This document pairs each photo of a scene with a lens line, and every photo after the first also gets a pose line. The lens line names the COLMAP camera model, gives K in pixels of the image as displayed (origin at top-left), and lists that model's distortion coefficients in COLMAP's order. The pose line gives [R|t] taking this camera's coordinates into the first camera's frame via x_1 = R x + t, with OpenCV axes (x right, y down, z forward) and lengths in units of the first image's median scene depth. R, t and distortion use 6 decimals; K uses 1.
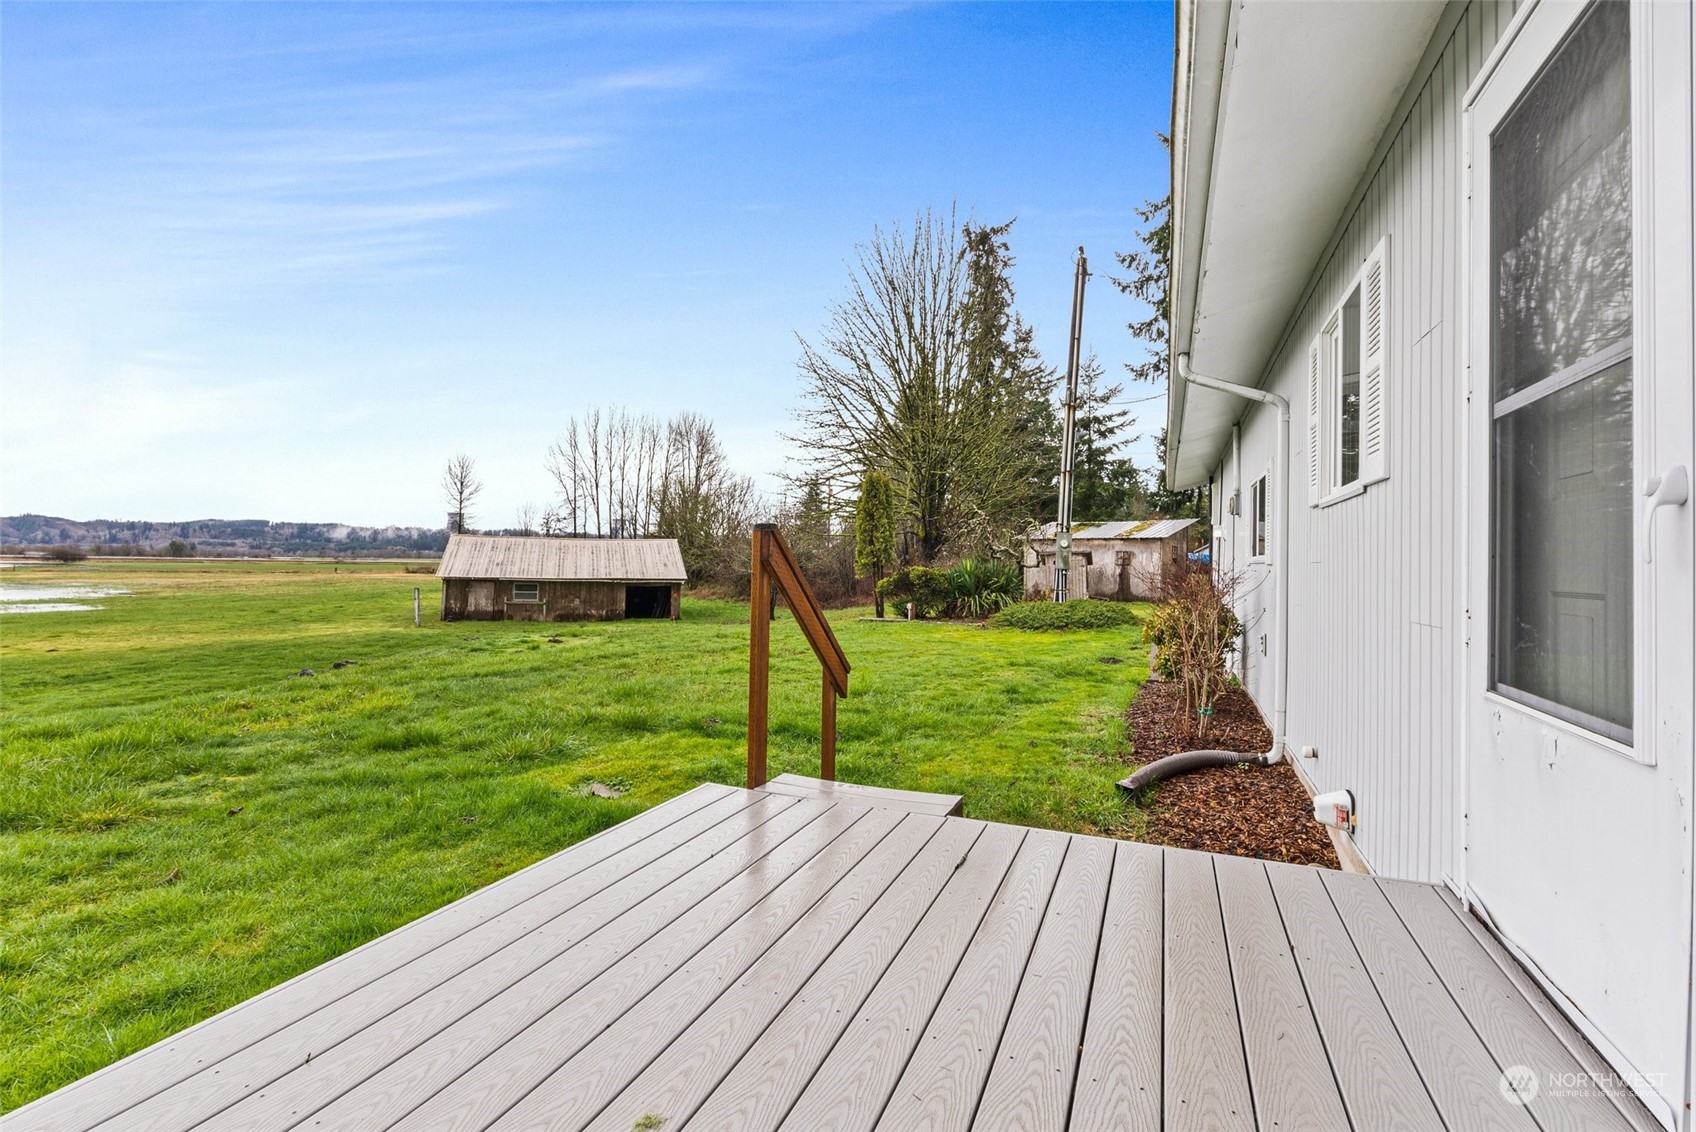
lens RADIAL K [[750.2, 0, 853.4], [0, 750.2, 554.7], [0, 0, 1]] dist [-0.004172, 0.000475]
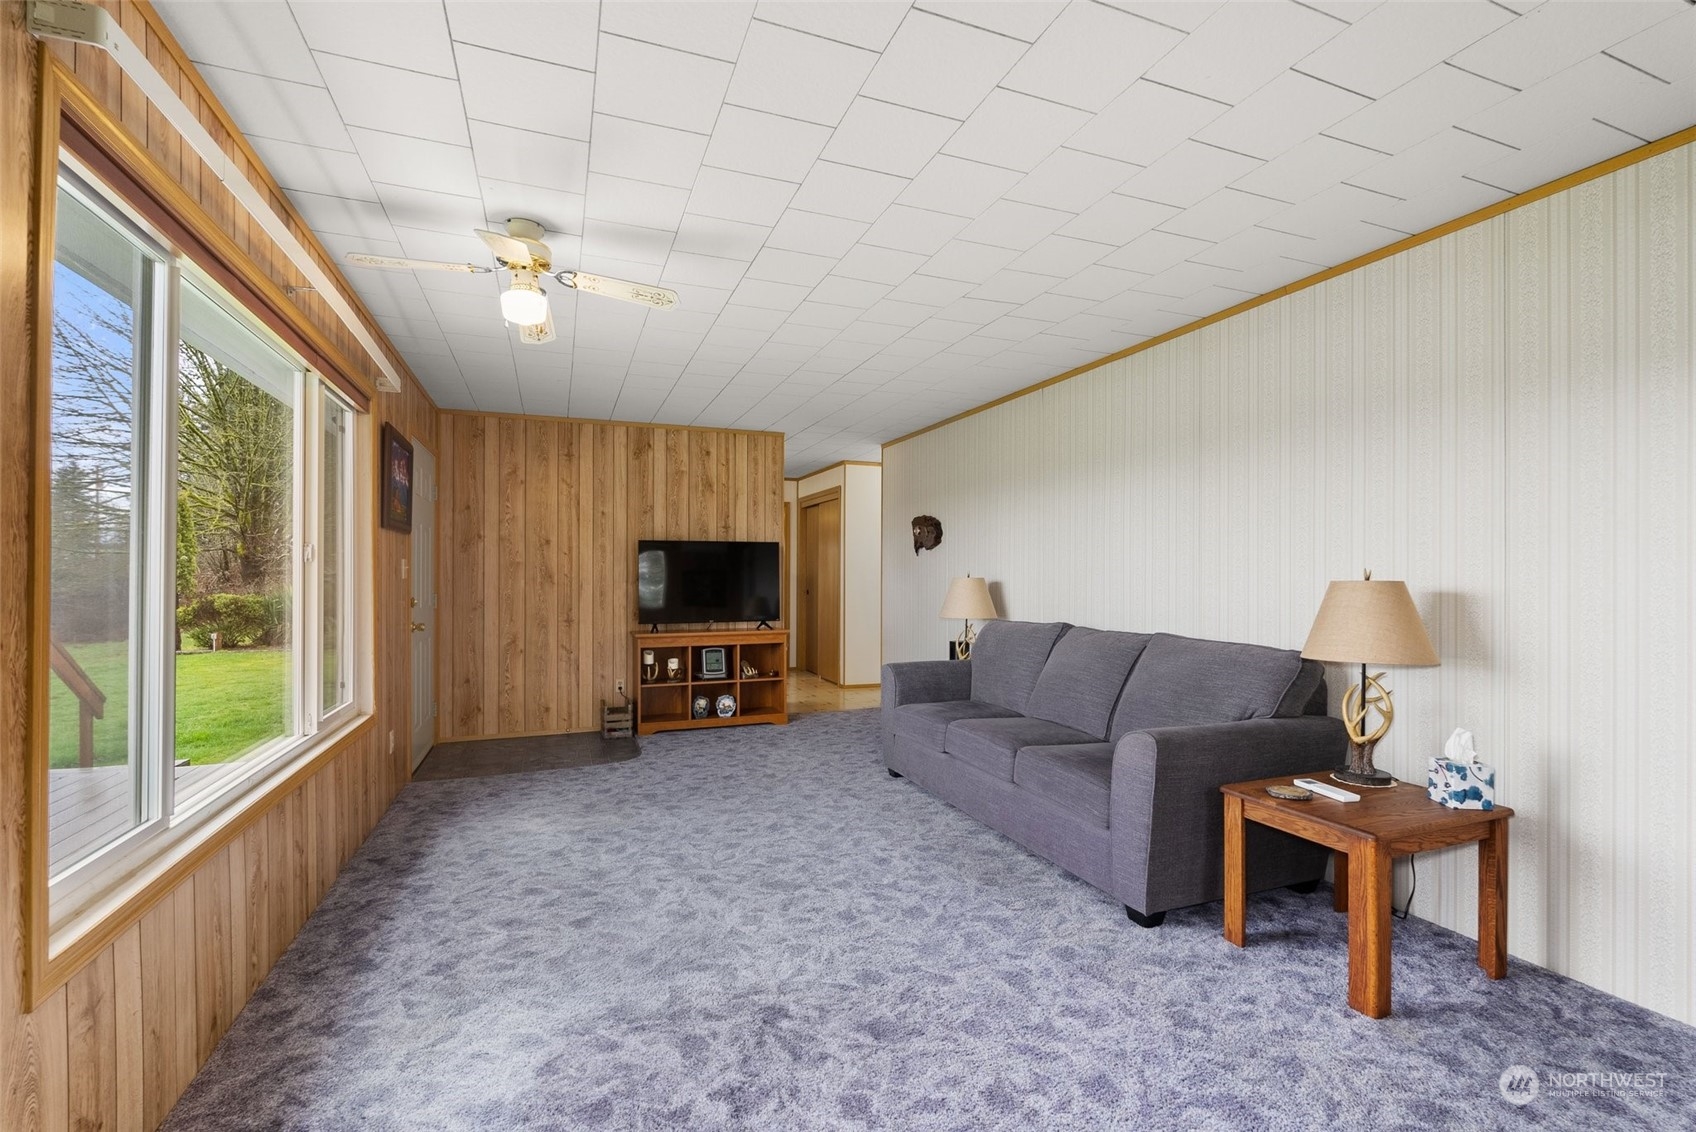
lens RADIAL K [[750.2, 0, 848.2], [0, 750.2, 574.0], [0, 0, 1]] dist [-0.004172, 0.000475]
pose [[0.729150, -0.017539, 0.684130, 0.013255], [0.004335, 0.999770, 0.021011, -0.026400], [-0.684341, -0.012354, 0.729058, -0.239154]]
